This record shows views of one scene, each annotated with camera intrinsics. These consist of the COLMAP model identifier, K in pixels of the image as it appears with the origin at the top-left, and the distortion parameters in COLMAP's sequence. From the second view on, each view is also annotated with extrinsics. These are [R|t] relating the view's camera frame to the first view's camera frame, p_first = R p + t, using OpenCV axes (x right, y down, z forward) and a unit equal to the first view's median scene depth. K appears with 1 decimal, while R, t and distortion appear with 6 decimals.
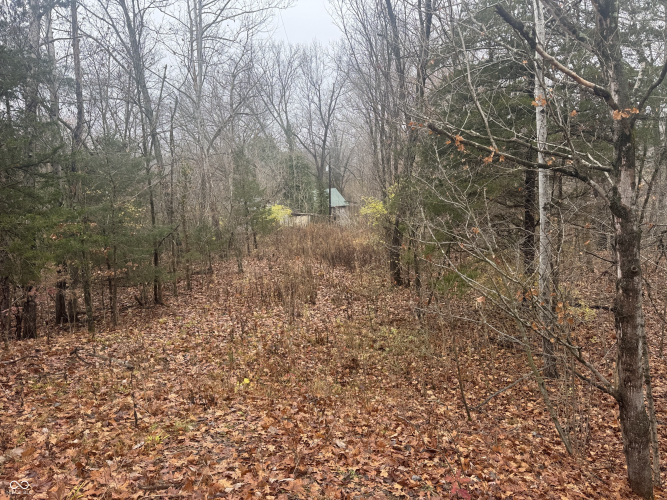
lens RADIAL K [[462.2, 0, 333.5], [0, 462.2, 250.0], [0, 0, 1]] dist [-0.001159, -0.002545]
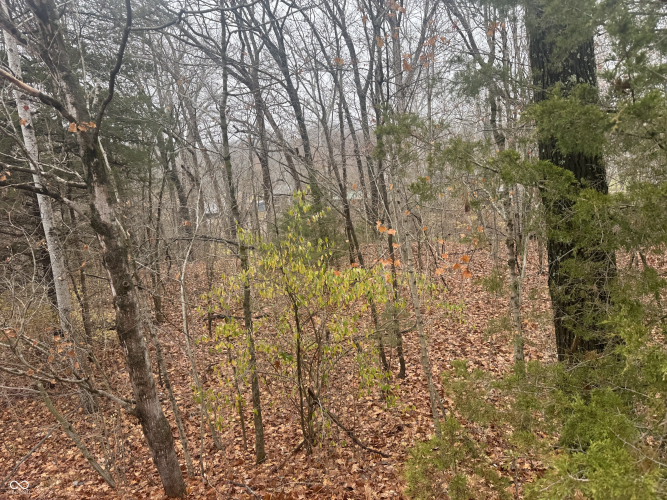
lens RADIAL K [[462.2, 0, 333.5], [0, 462.2, 250.0], [0, 0, 1]] dist [-0.001159, -0.002545]
pose [[0.594785, -0.118800, 0.795058, 0.128087], [0.160062, 0.986718, 0.027695, 0.012138], [-0.787789, 0.110786, 0.605901, 0.028943]]
